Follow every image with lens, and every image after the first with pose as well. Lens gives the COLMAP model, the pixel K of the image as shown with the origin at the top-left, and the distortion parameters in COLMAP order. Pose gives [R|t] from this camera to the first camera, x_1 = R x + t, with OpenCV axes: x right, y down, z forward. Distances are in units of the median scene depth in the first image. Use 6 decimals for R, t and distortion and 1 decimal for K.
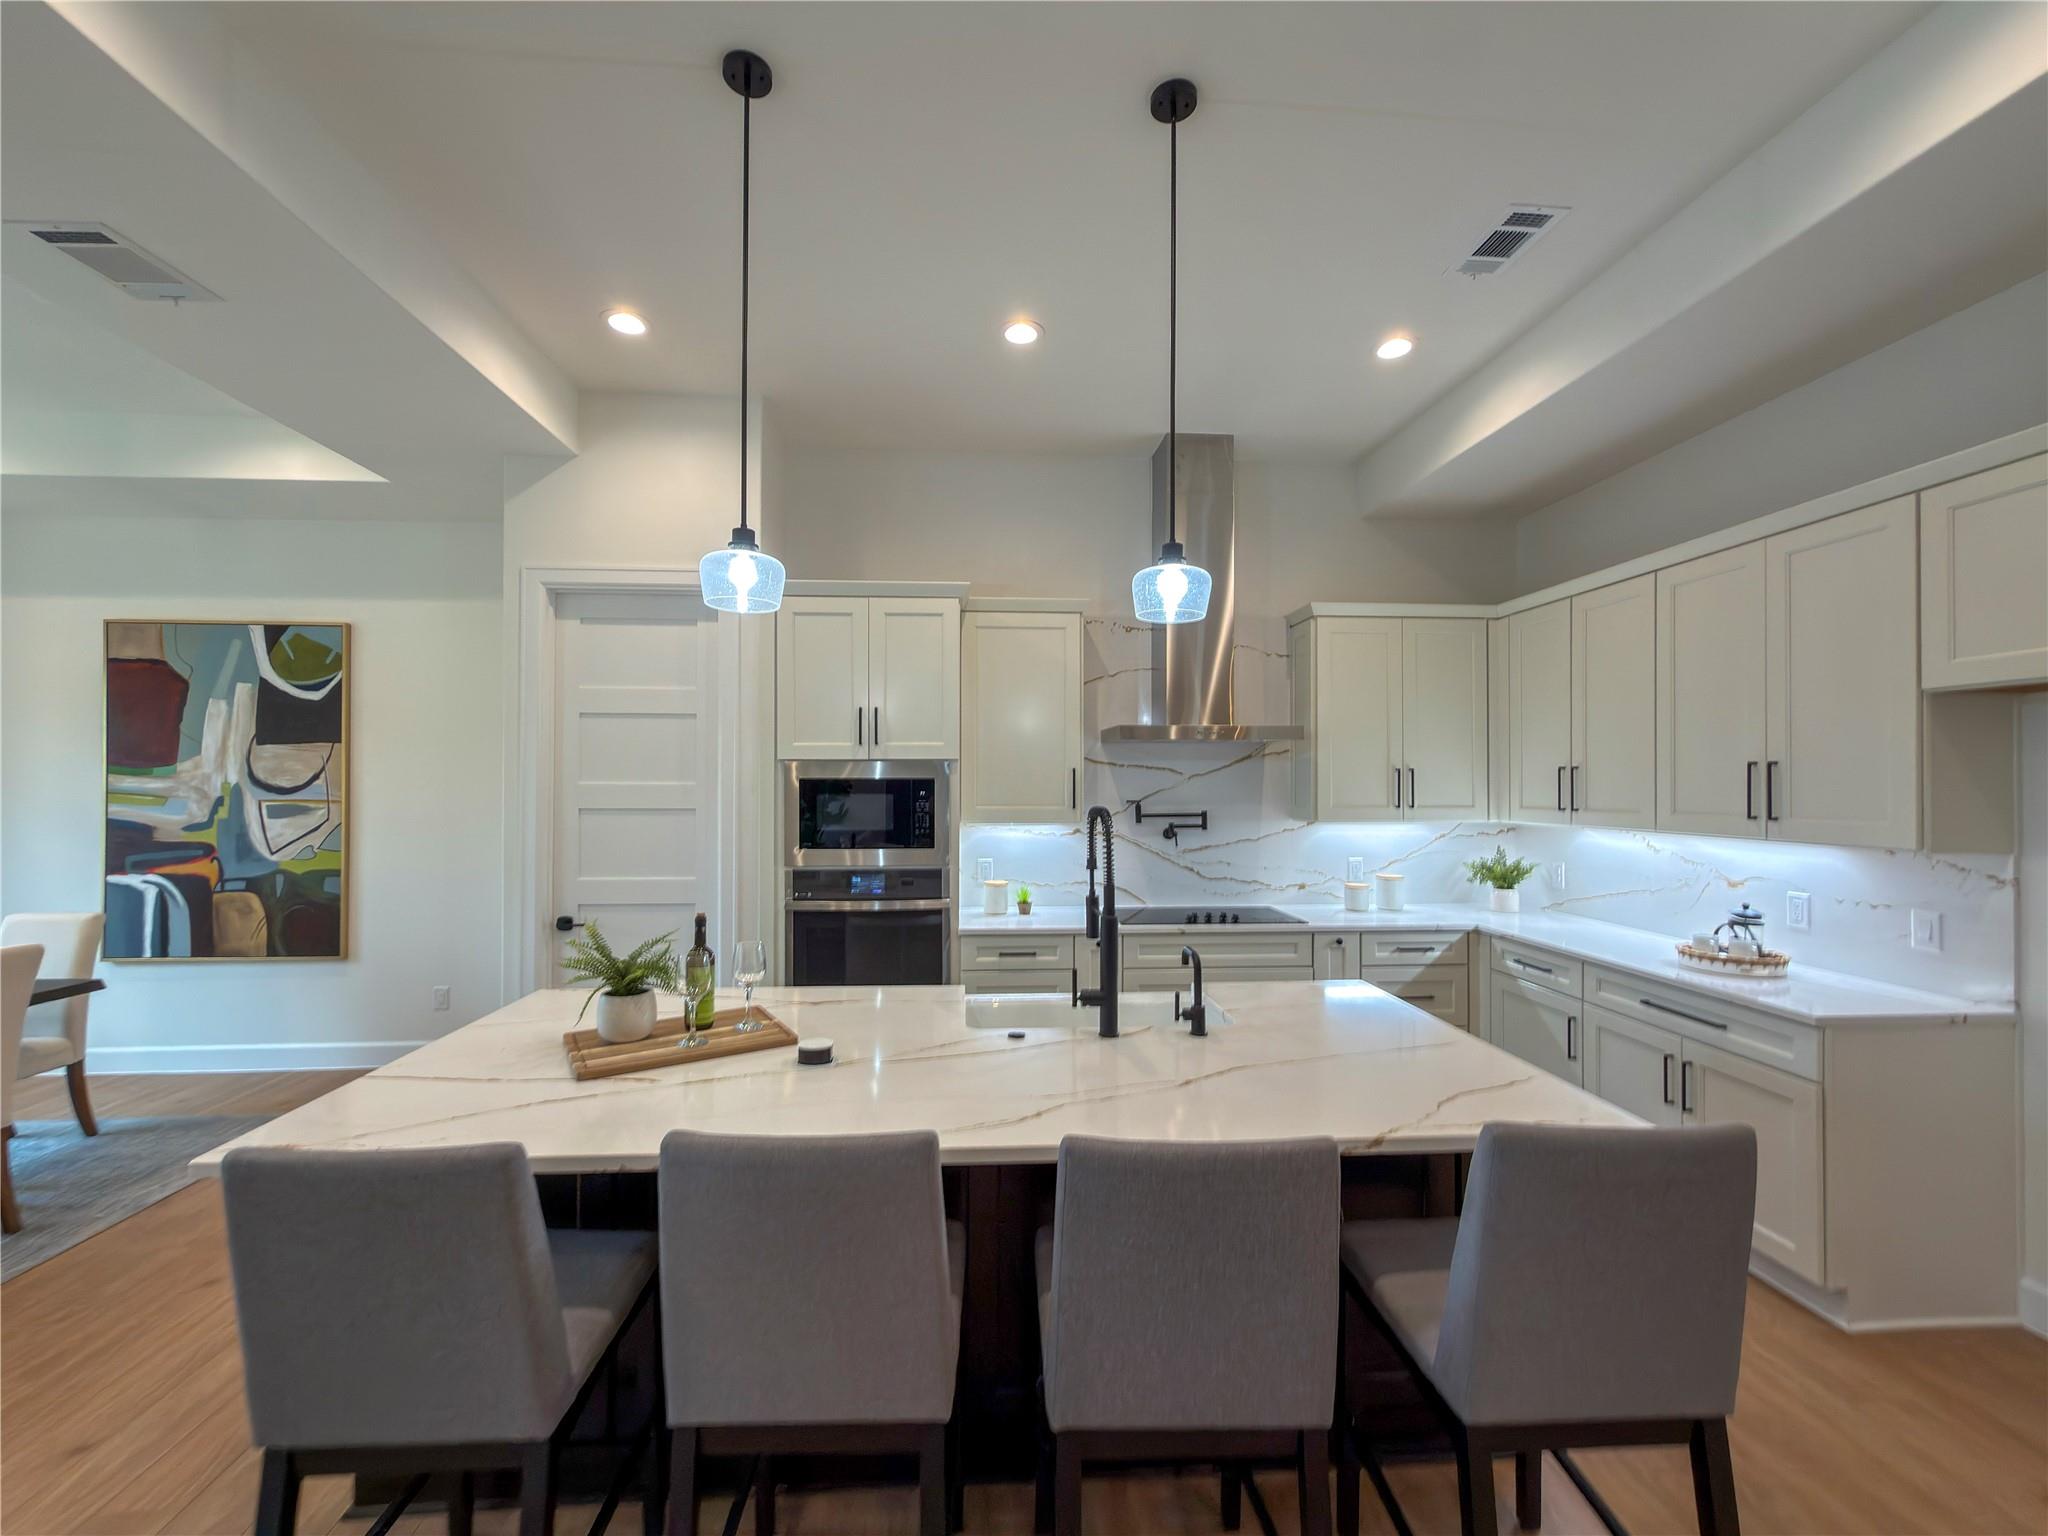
lens RADIAL K [[825.1, 0, 1024.0], [0, 825.1, 768.0], [0, 0, 1]] dist [0.001082, 0.000099]
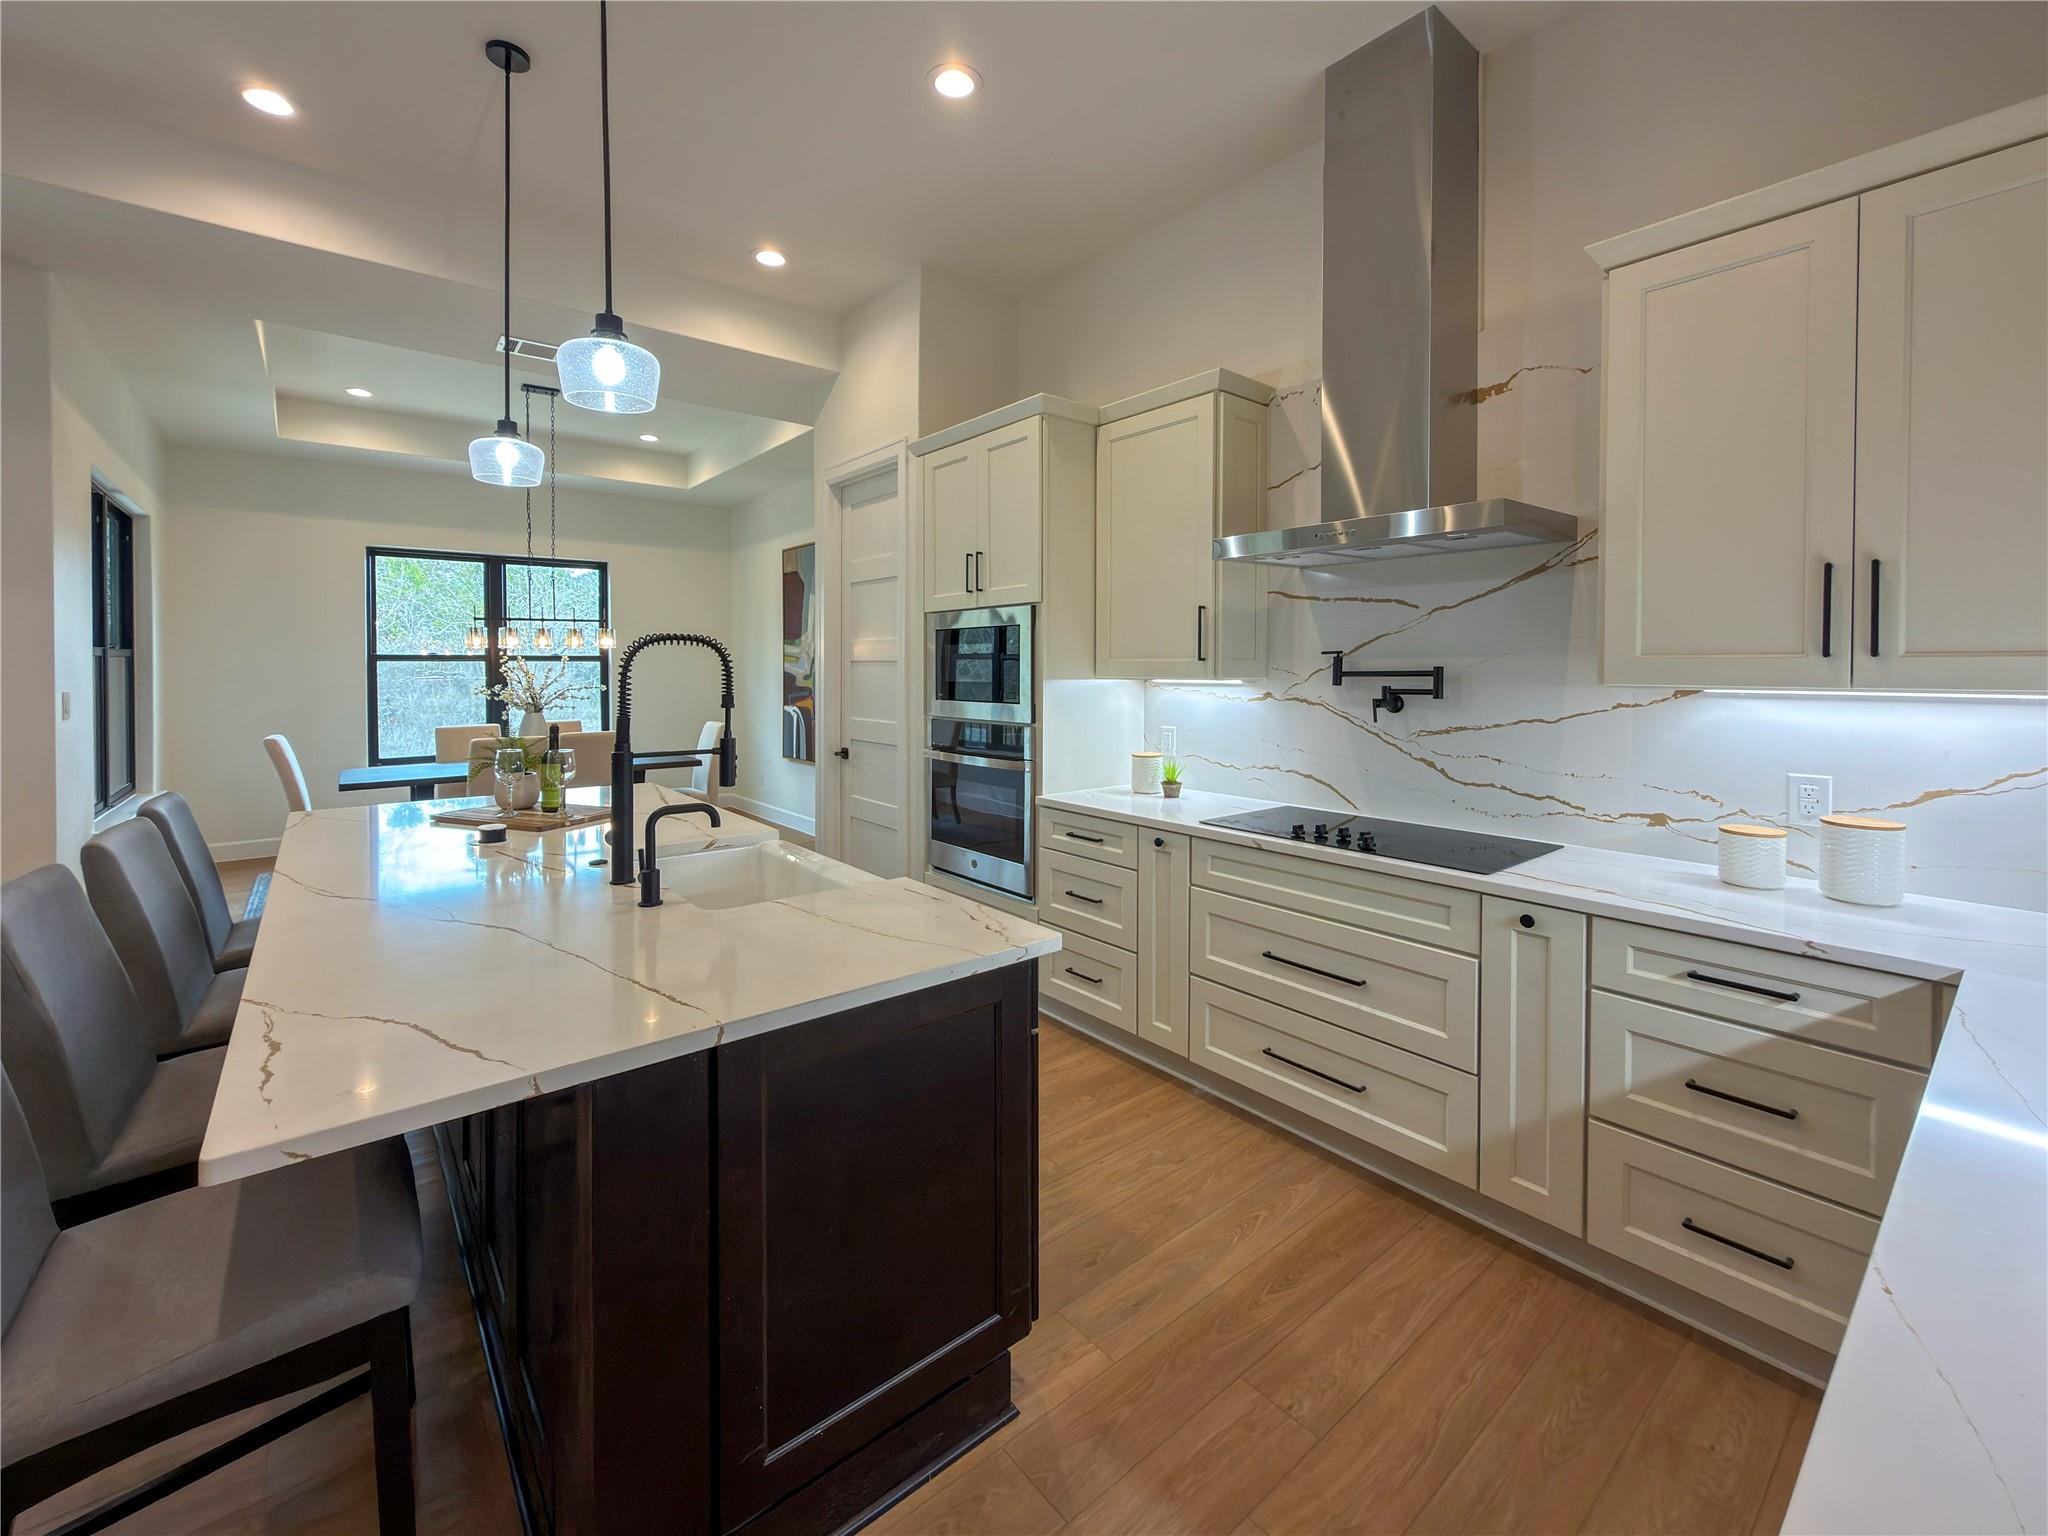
lens RADIAL K [[858.3, 0, 1021.0], [0, 858.3, 673.4], [0, 0, 1]] dist [-0.000916, -0.000225]
pose [[0.574247, 0.005756, -0.818662, 0.629873], [0.017180, 0.999670, 0.019080, 0.045654], [0.818502, -0.025022, 0.573959, 0.455316]]
